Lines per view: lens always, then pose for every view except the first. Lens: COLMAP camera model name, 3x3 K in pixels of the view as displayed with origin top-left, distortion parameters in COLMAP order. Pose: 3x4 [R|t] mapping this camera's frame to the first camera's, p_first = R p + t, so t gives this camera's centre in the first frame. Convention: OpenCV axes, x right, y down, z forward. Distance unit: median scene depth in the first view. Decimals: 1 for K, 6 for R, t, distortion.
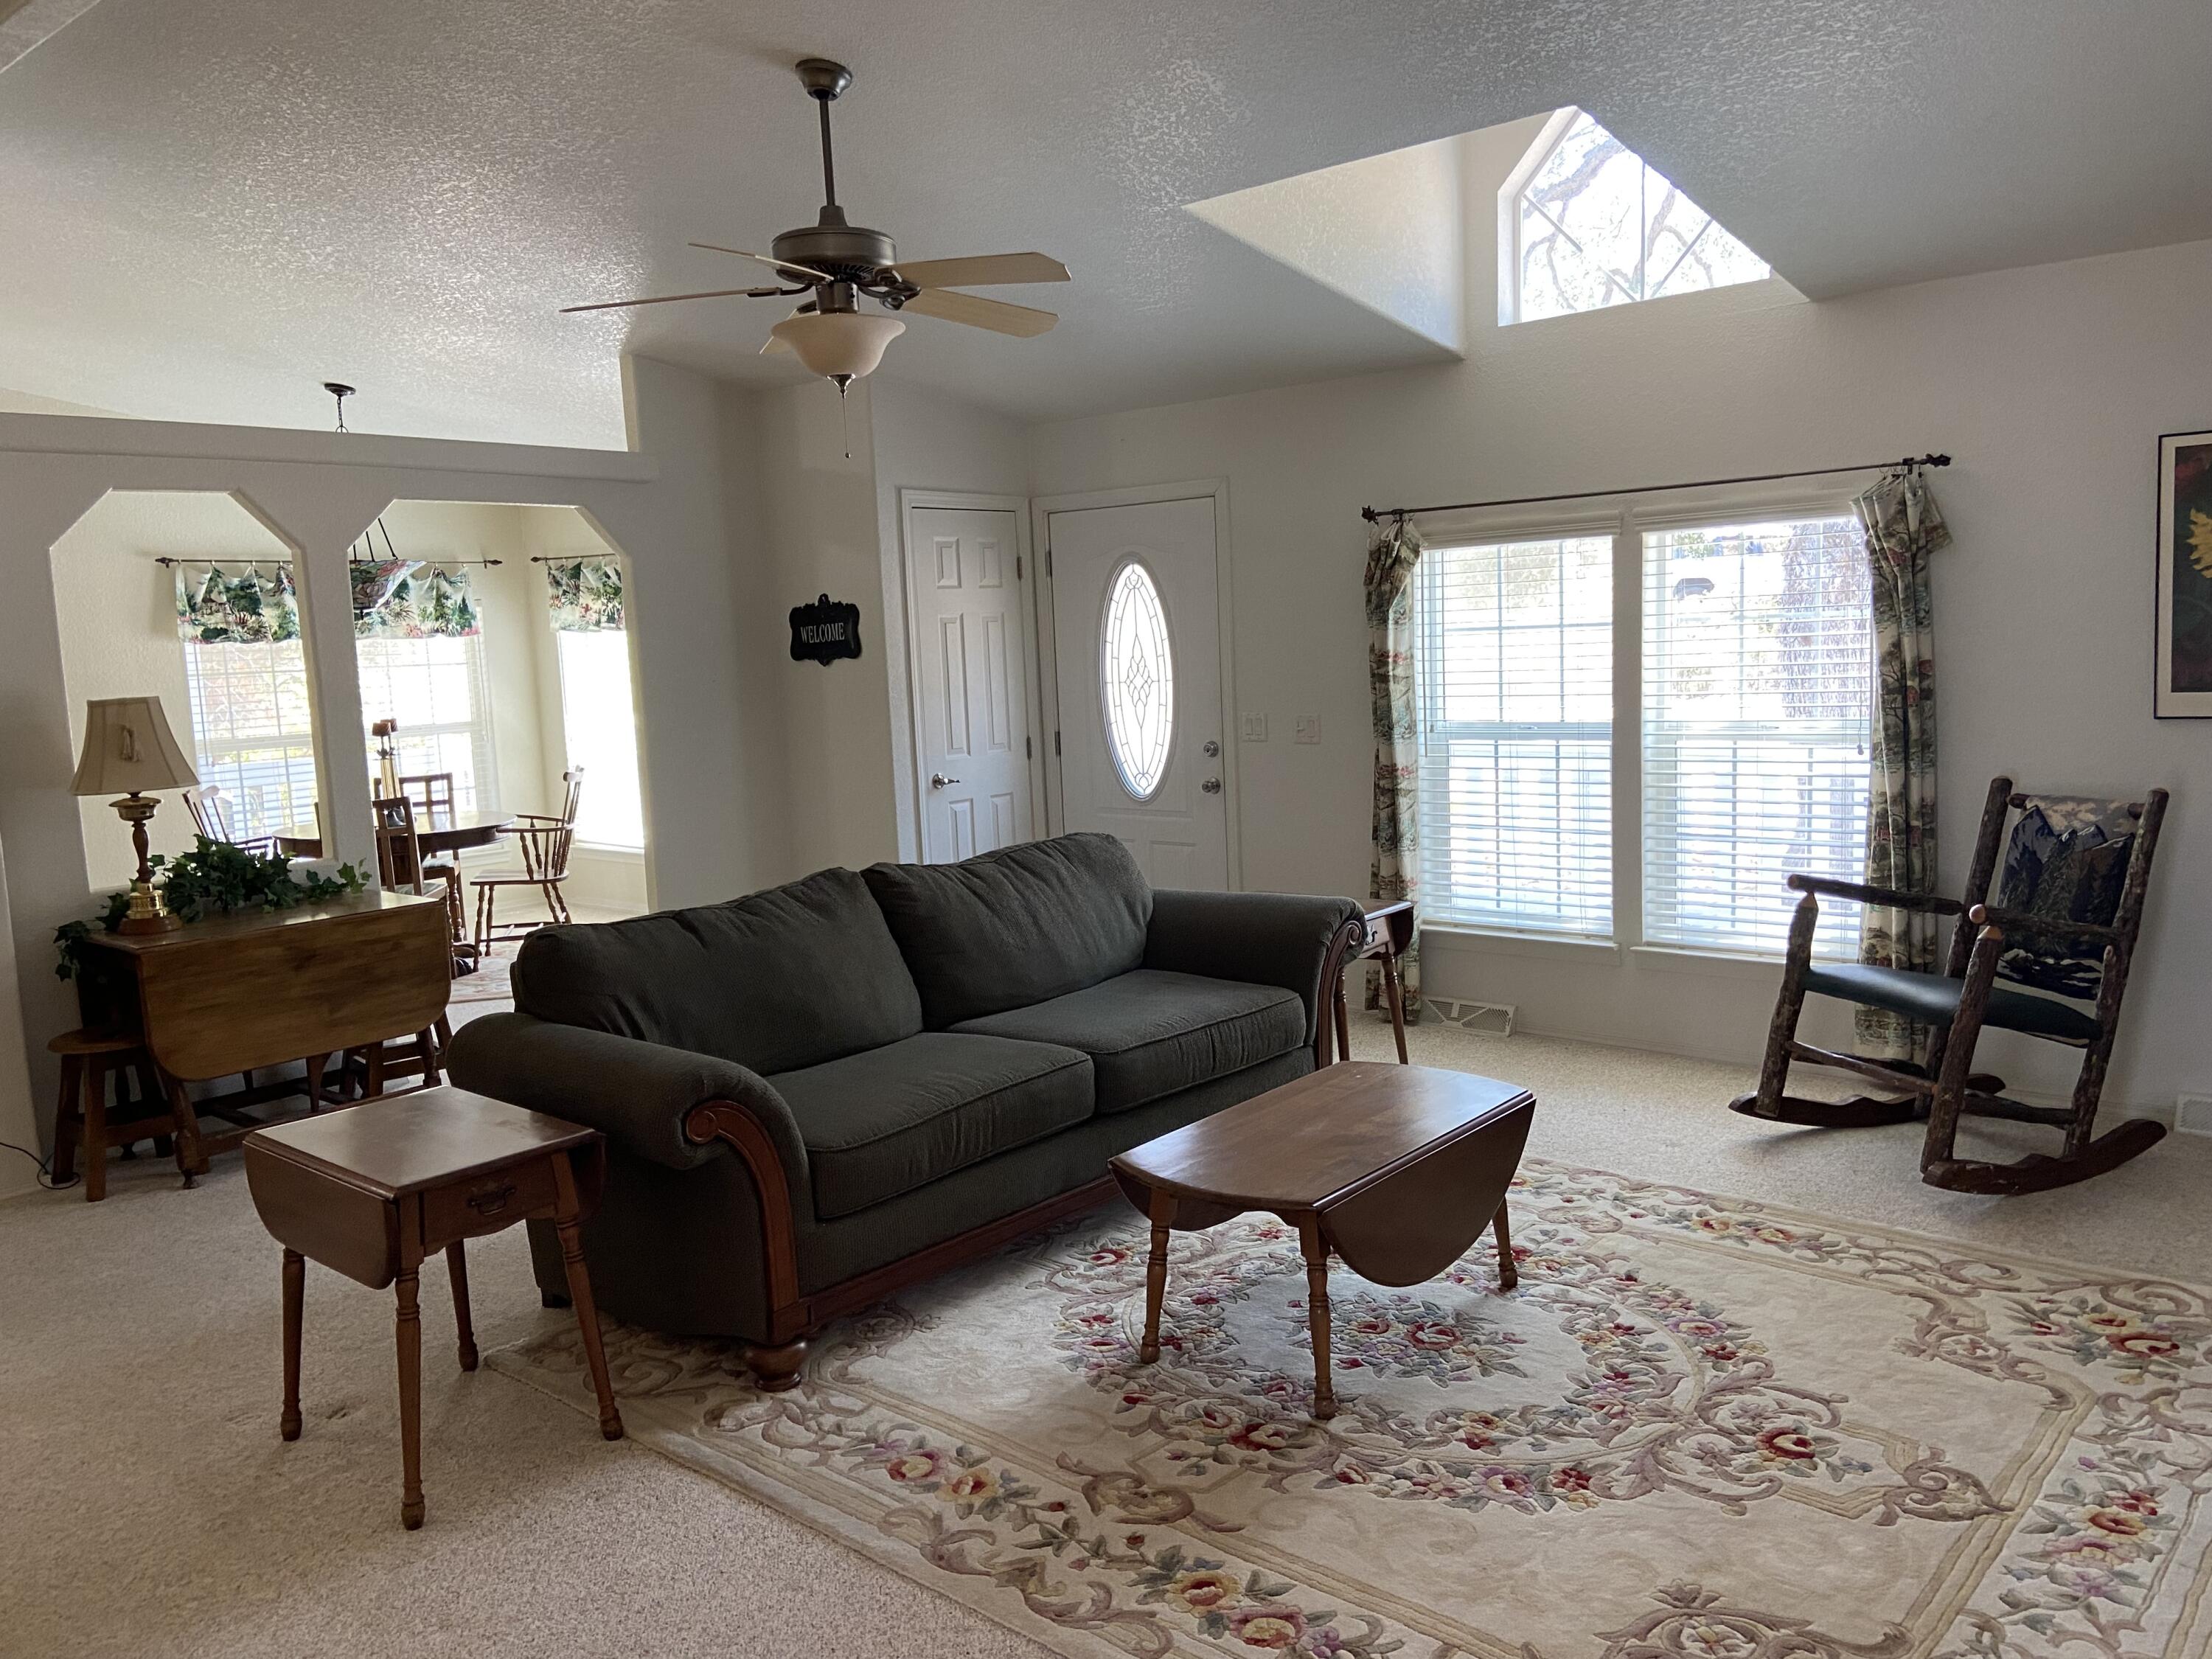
lens RADIAL K [[1667.0, 0, 1106.0], [0, 1667.0, 829.5], [0, 0, 1]] dist [0.133360, -0.179444]
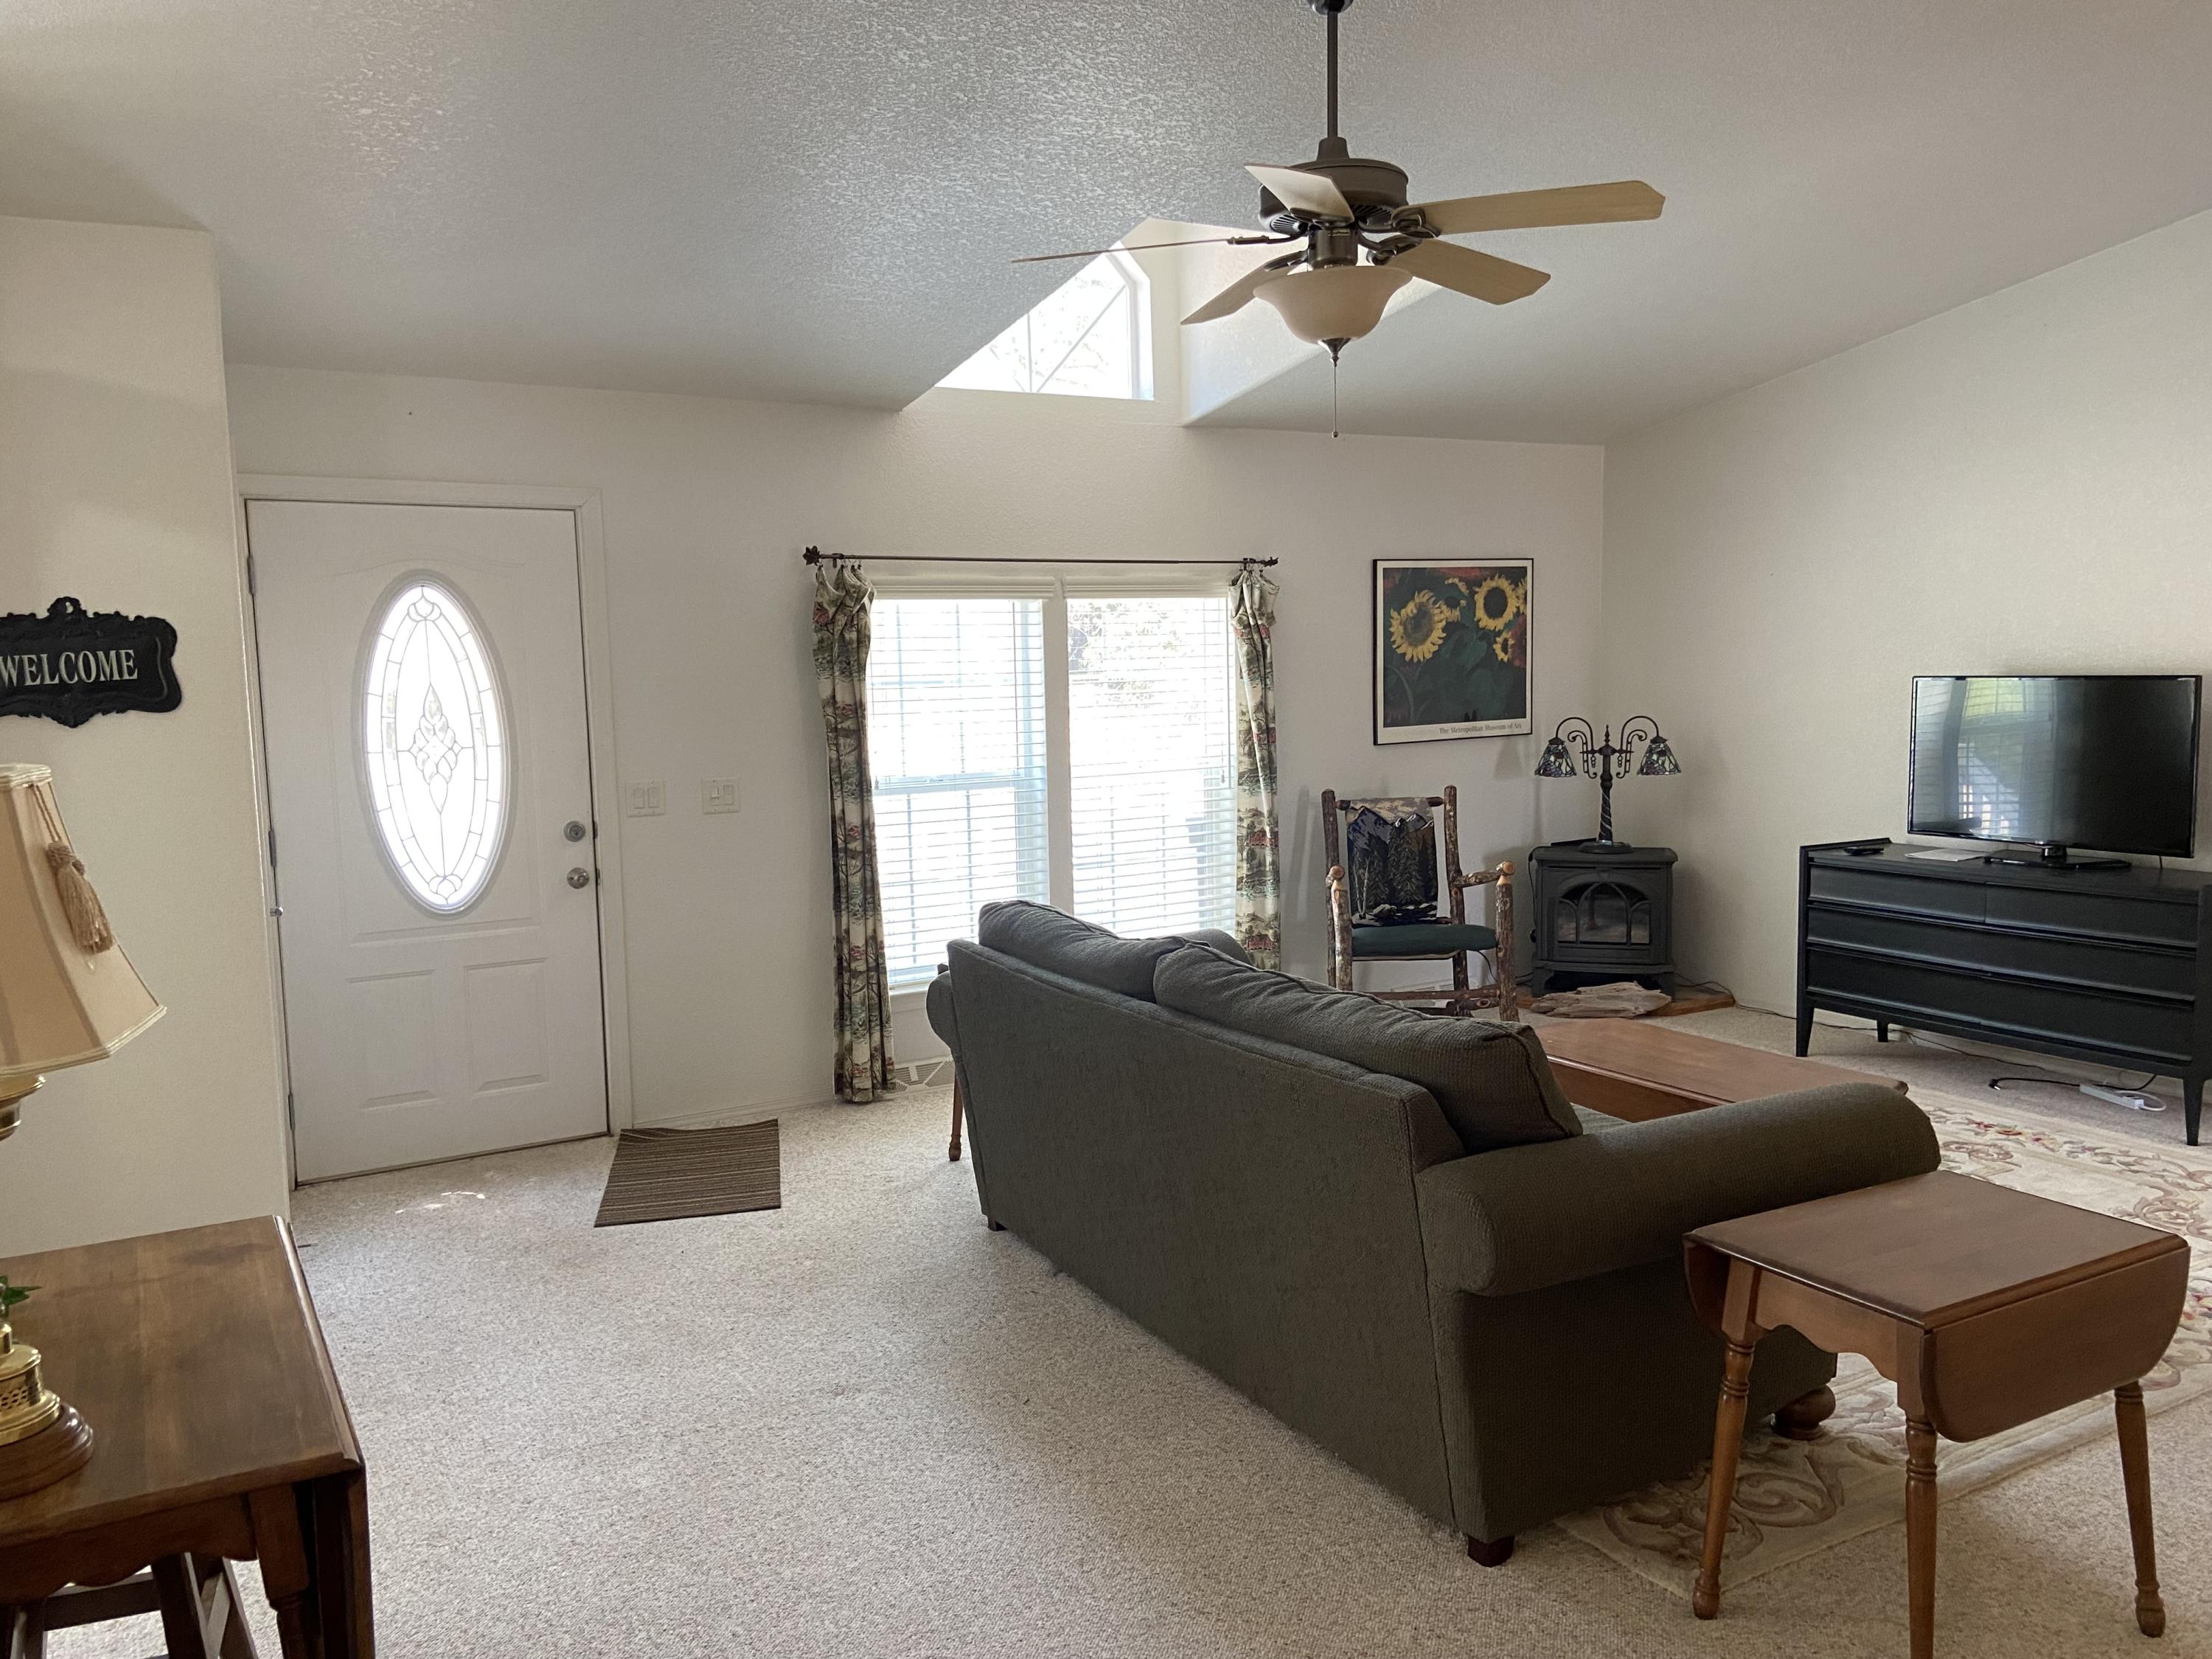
lens RADIAL K [[1667.0, 0, 1106.0], [0, 1667.0, 829.5], [0, 0, 1]] dist [0.133360, -0.179444]
pose [[0.325805, -0.059664, 0.943553, -0.711354], [0.122821, 0.992221, 0.020332, -0.041213], [-0.937425, 0.109264, 0.330598, 0.605058]]
